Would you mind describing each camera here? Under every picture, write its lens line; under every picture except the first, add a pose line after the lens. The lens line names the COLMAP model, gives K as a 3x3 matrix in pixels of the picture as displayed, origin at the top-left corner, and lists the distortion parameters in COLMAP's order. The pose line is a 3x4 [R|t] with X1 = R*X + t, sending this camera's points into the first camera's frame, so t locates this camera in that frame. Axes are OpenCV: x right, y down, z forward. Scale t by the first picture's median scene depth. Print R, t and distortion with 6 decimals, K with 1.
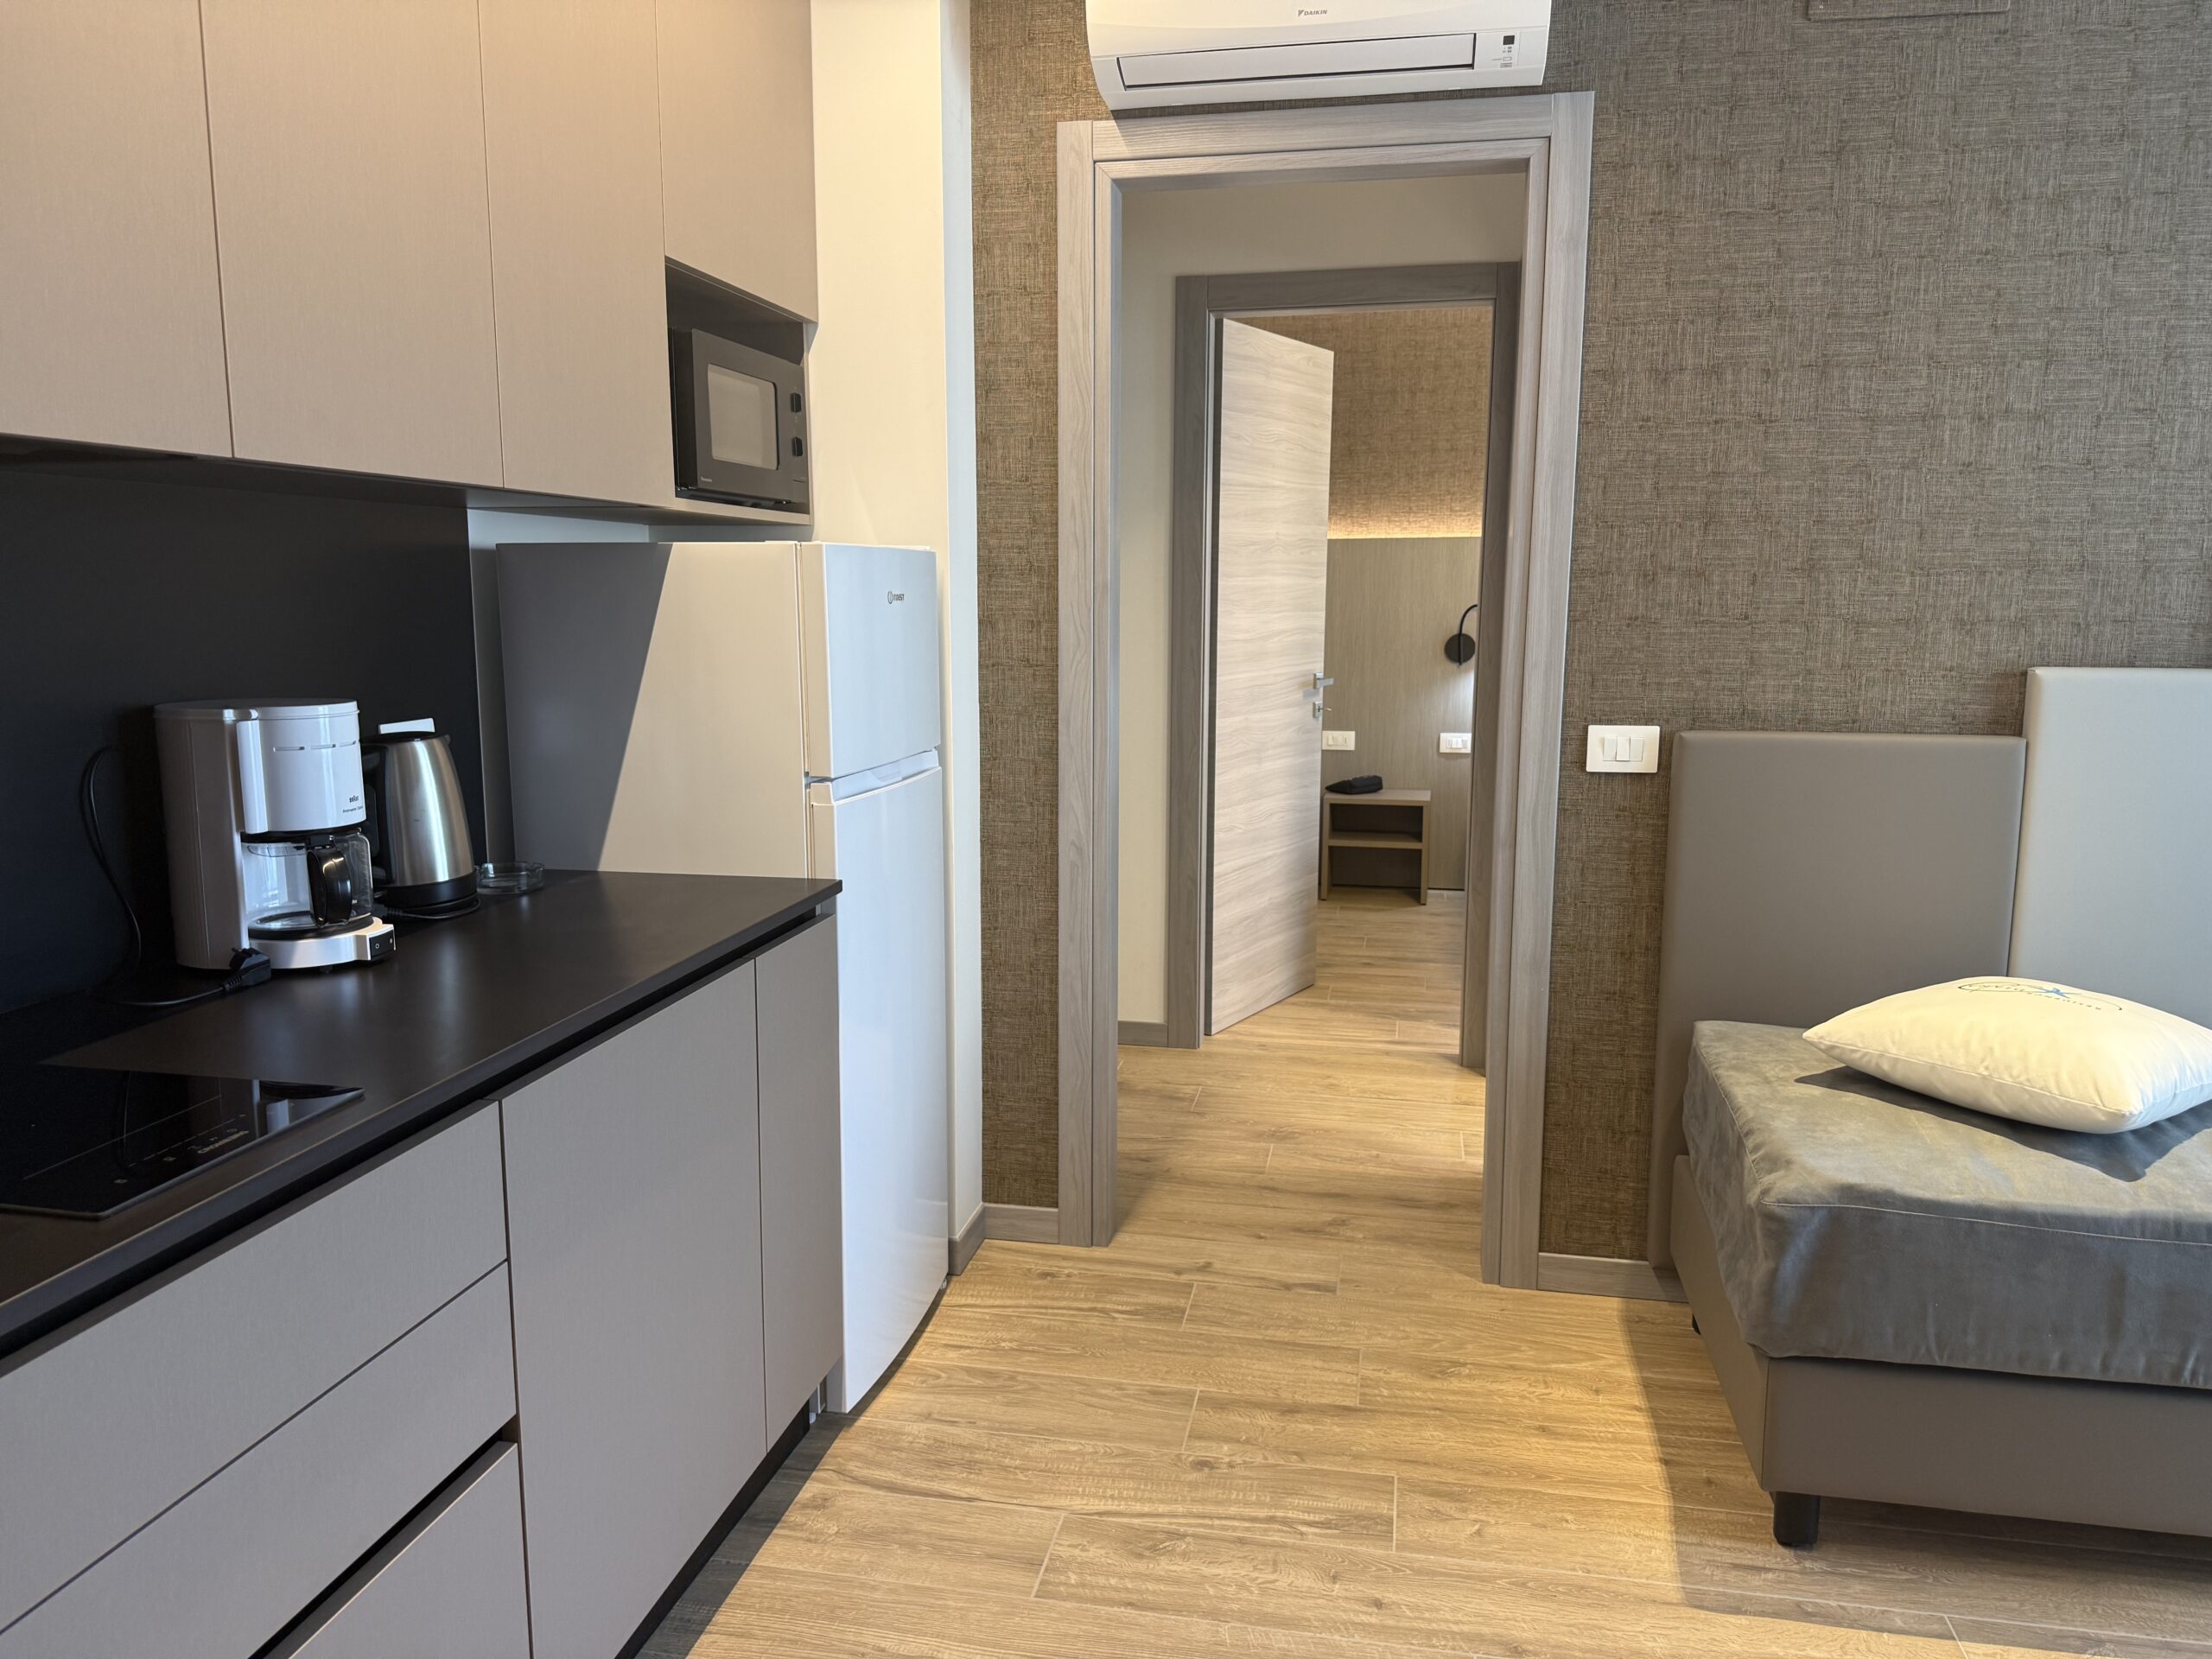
lens RADIAL K [[1562.5, 0, 1098.0], [0, 1562.5, 819.0], [0, 0, 1]] dist [0.057843, -0.073490]
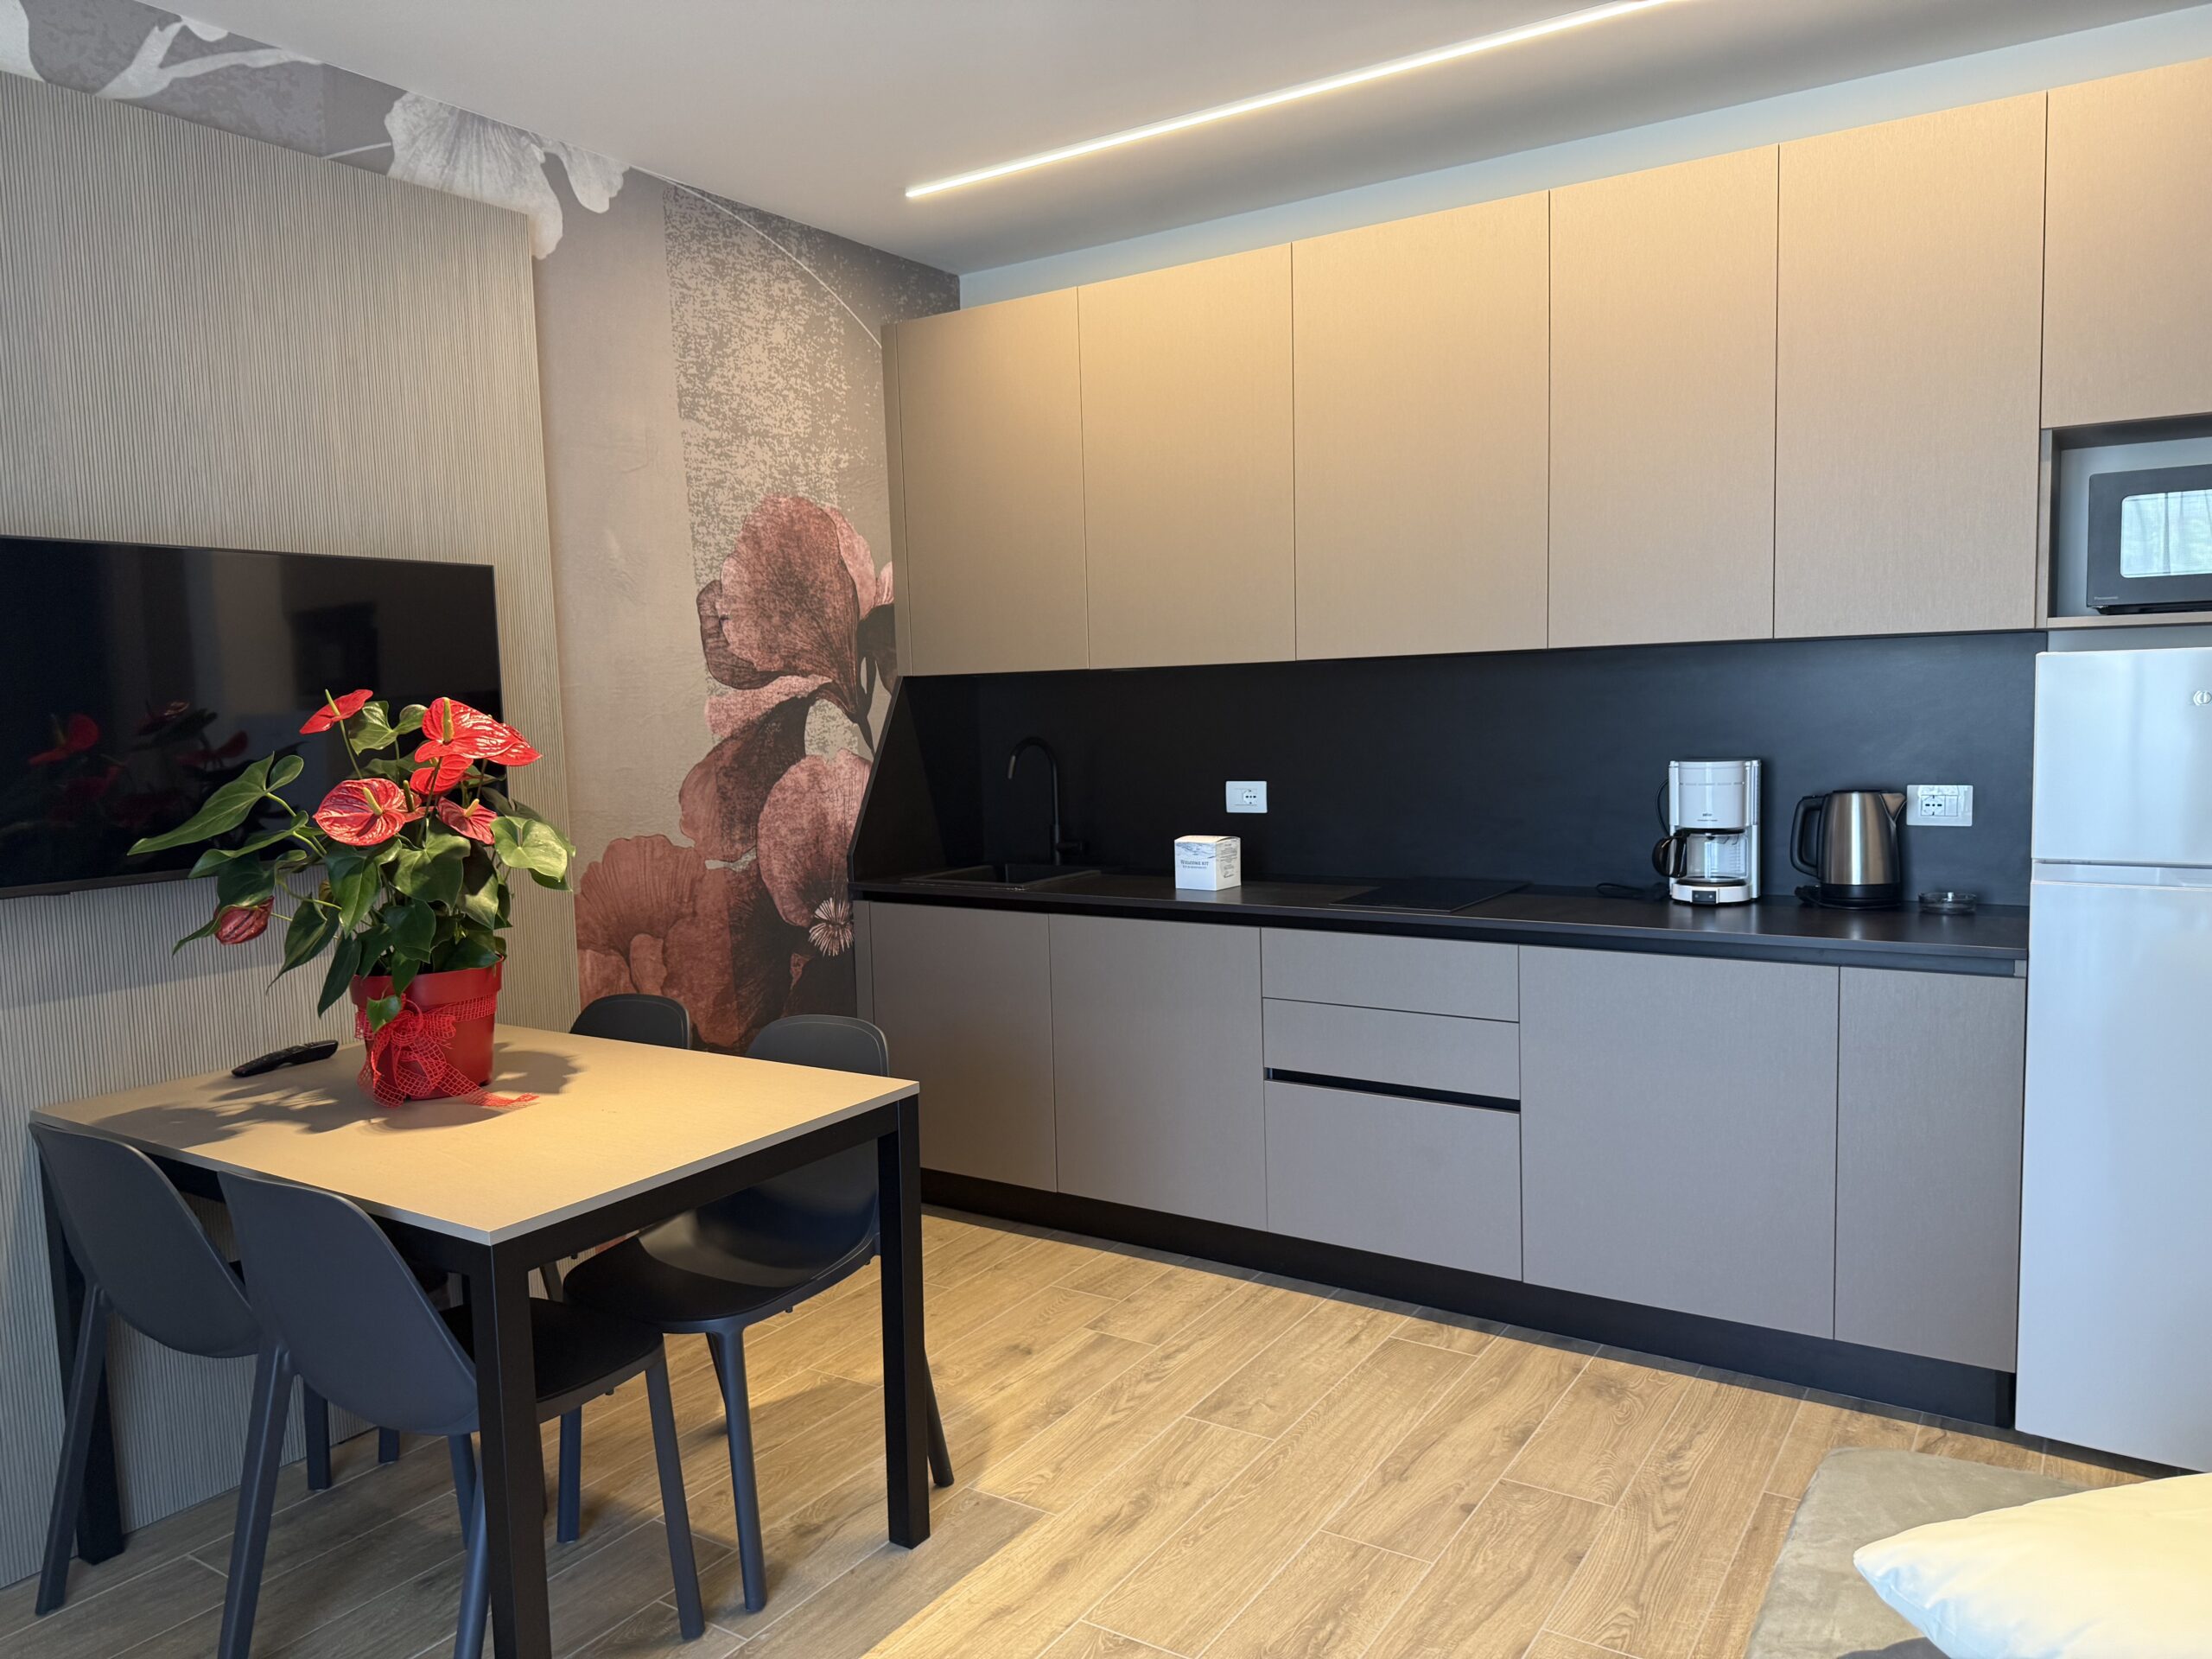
lens RADIAL K [[1562.5, 0, 1101.6], [0, 1562.5, 828.2], [0, 0, 1]] dist [0.057843, -0.073490]
pose [[-0.386502, 0.083967, -0.918458, 1.256094], [-0.103755, 0.985567, 0.133764, -0.141681], [0.916434, 0.146995, -0.372211, 0.892396]]
